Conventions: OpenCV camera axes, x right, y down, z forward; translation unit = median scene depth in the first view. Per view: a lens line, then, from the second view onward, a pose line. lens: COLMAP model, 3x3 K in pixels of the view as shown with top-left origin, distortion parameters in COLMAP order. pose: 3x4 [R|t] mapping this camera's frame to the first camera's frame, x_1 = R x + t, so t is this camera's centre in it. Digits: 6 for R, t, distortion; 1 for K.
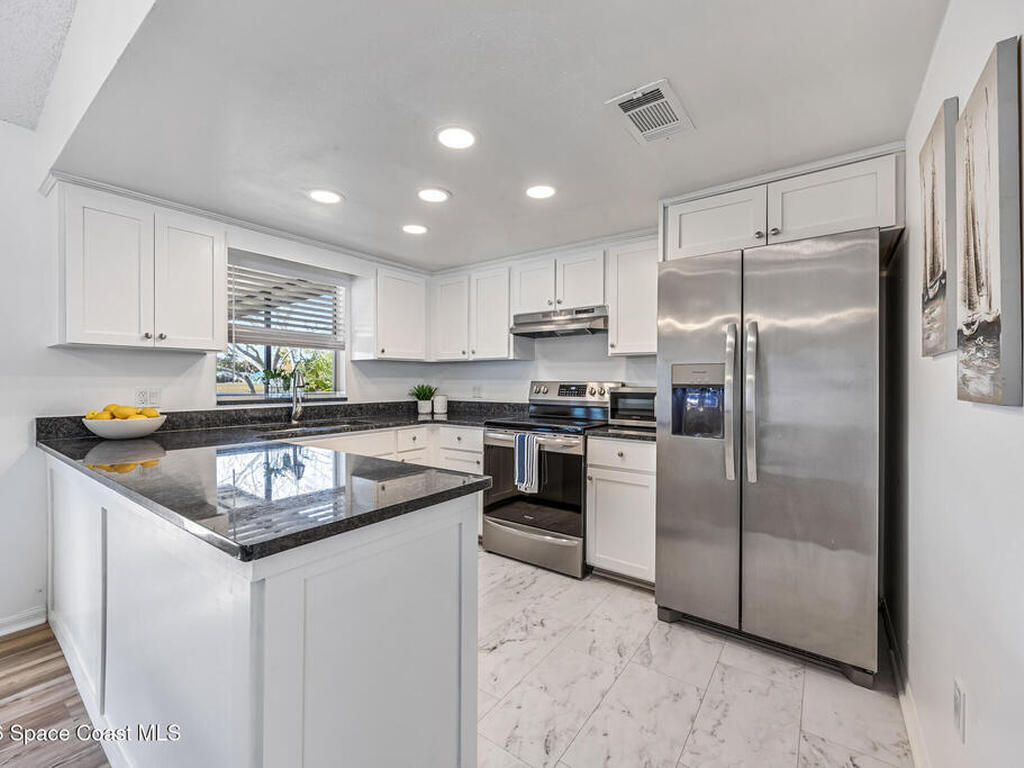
lens RADIAL K [[441.1, 0, 509.6], [0, 441.1, 382.3], [0, 0, 1]] dist [-0.001852, -0.001131]
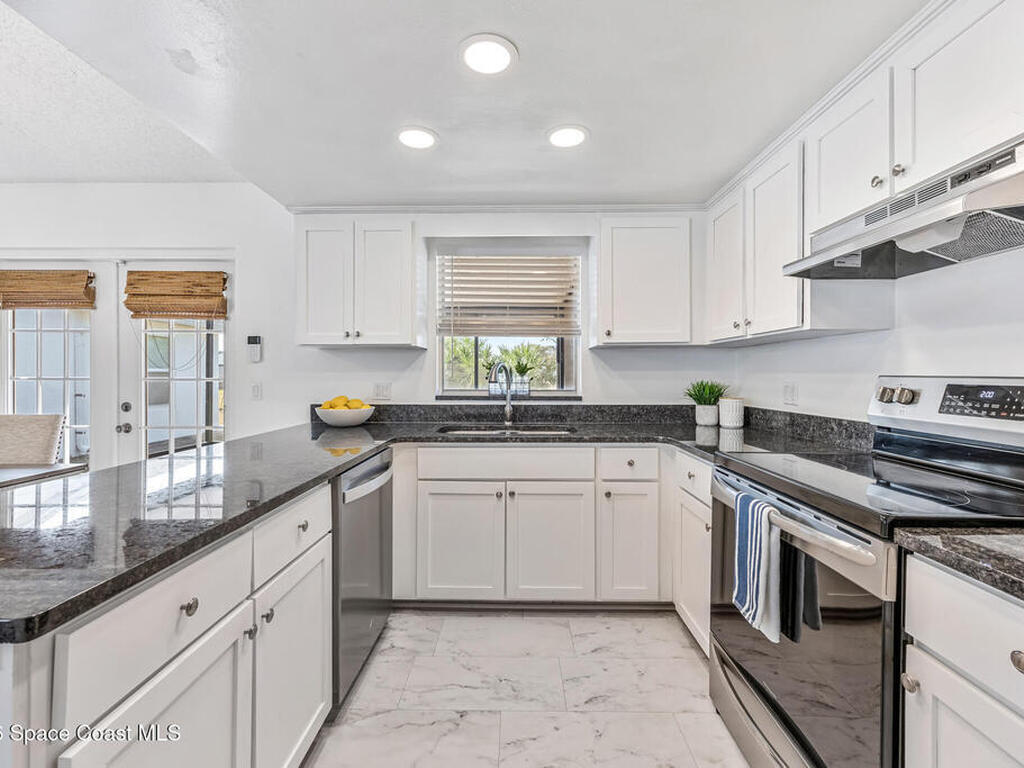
lens RADIAL K [[445.5, 0, 510.1], [0, 445.5, 373.9], [0, 0, 1]] dist [-0.000588, 0.000307]
pose [[0.584578, -0.004250, -0.811326, 0.225510], [-0.001512, 0.999979, -0.006327, -0.000545], [0.811336, 0.004926, 0.584560, 0.491287]]
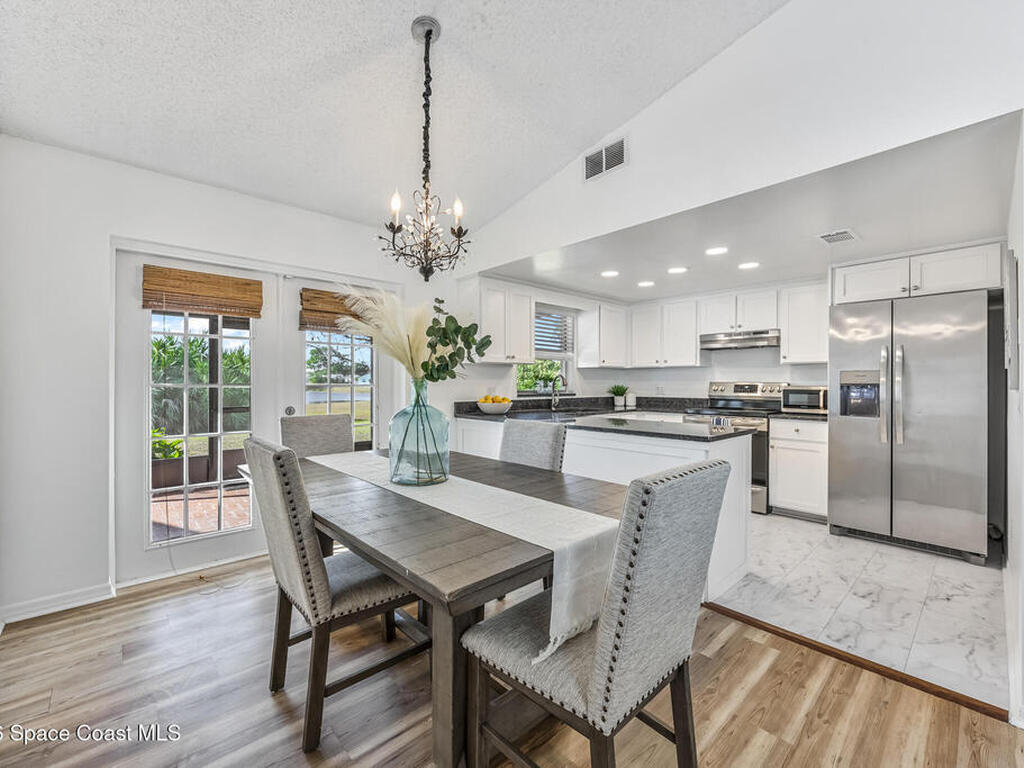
lens RADIAL K [[441.1, 0, 509.6], [0, 441.1, 382.3], [0, 0, 1]] dist [-0.001852, -0.001131]
pose [[0.979569, -0.000954, -0.201104, -0.326522], [0.000155, 0.999992, -0.003989, 0.004133], [0.201106, 0.003876, 0.979562, -0.539424]]
